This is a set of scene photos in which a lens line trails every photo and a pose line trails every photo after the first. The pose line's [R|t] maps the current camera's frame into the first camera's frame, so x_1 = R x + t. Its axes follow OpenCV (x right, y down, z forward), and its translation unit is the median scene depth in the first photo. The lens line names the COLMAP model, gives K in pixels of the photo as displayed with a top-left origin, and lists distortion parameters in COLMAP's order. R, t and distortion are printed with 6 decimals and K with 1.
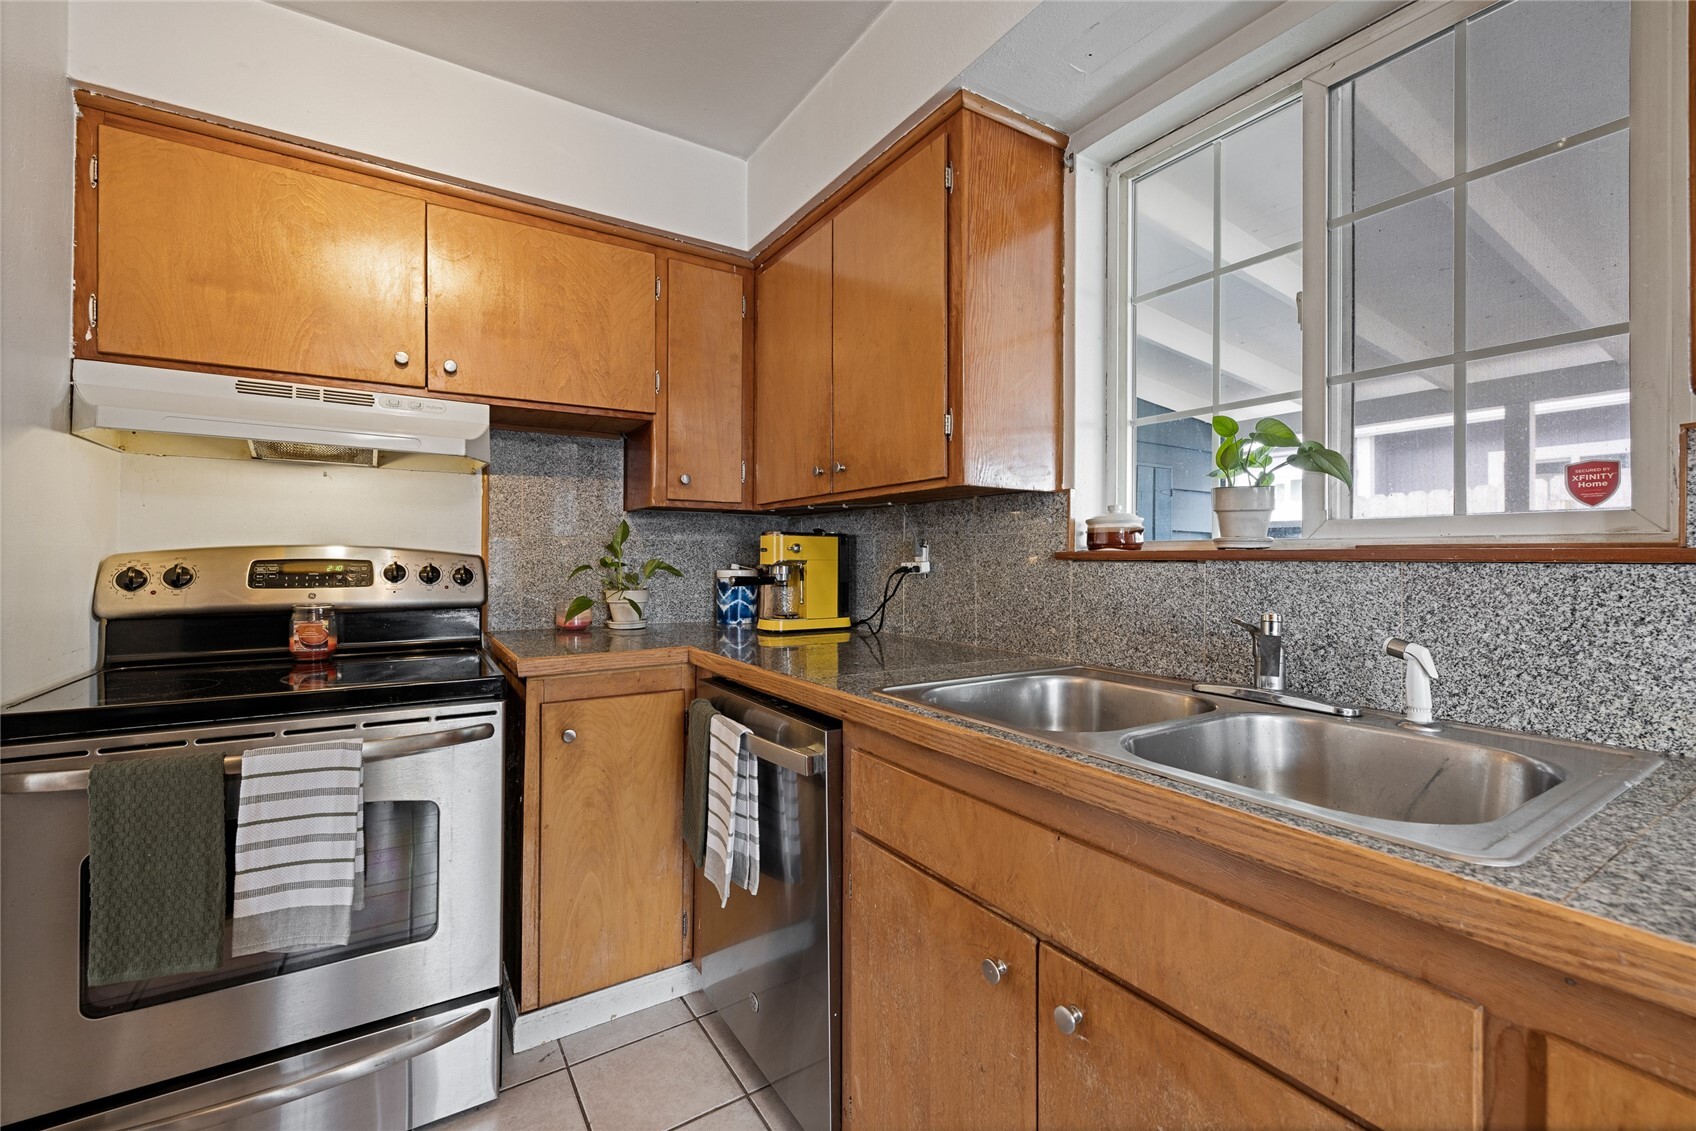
lens RADIAL K [[718.0, 0, 845.4], [0, 718.0, 553.0], [0, 0, 1]] dist [0.000388, 0.000935]
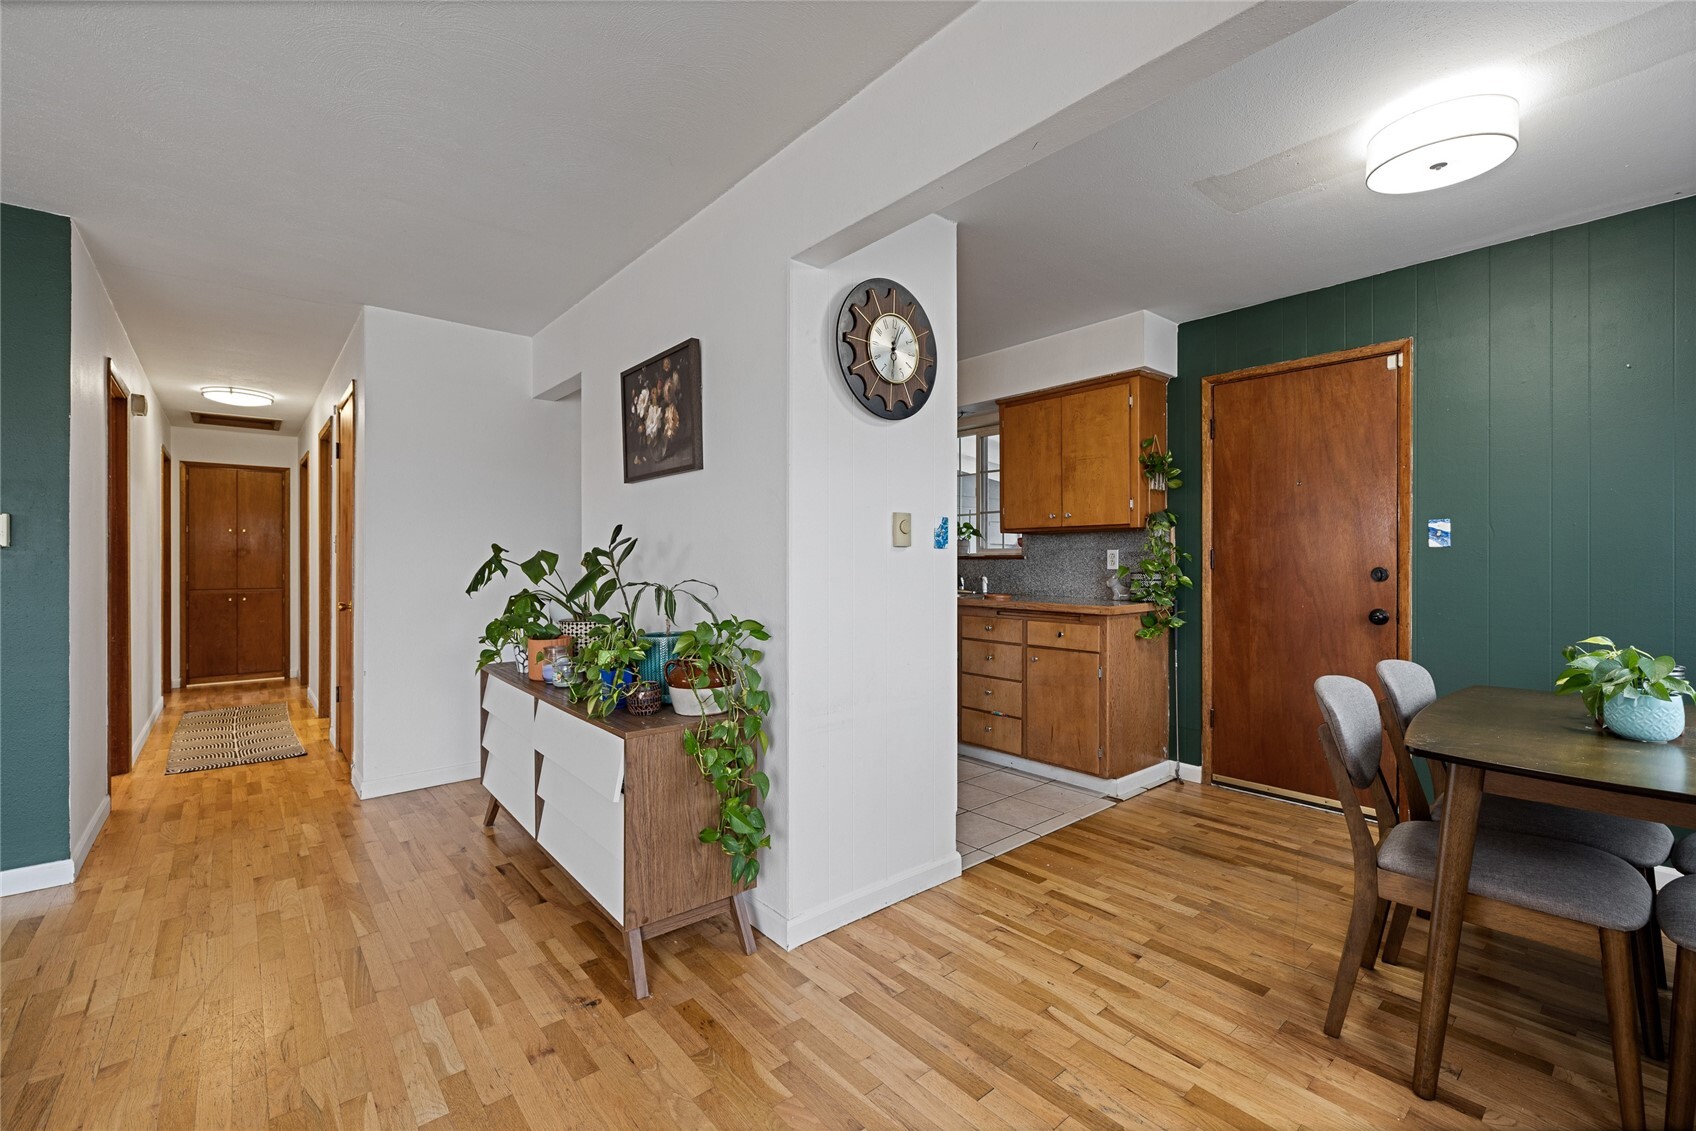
lens RADIAL K [[718.0, 0, 845.0], [0, 718.0, 557.5], [0, 0, 1]] dist [0.000388, 0.000935]
pose [[0.991034, -0.000345, 0.133609, -0.554113], [0.000378, 1.000000, -0.000224, 0.002066], [-0.133609, 0.000272, 0.991034, -2.631441]]
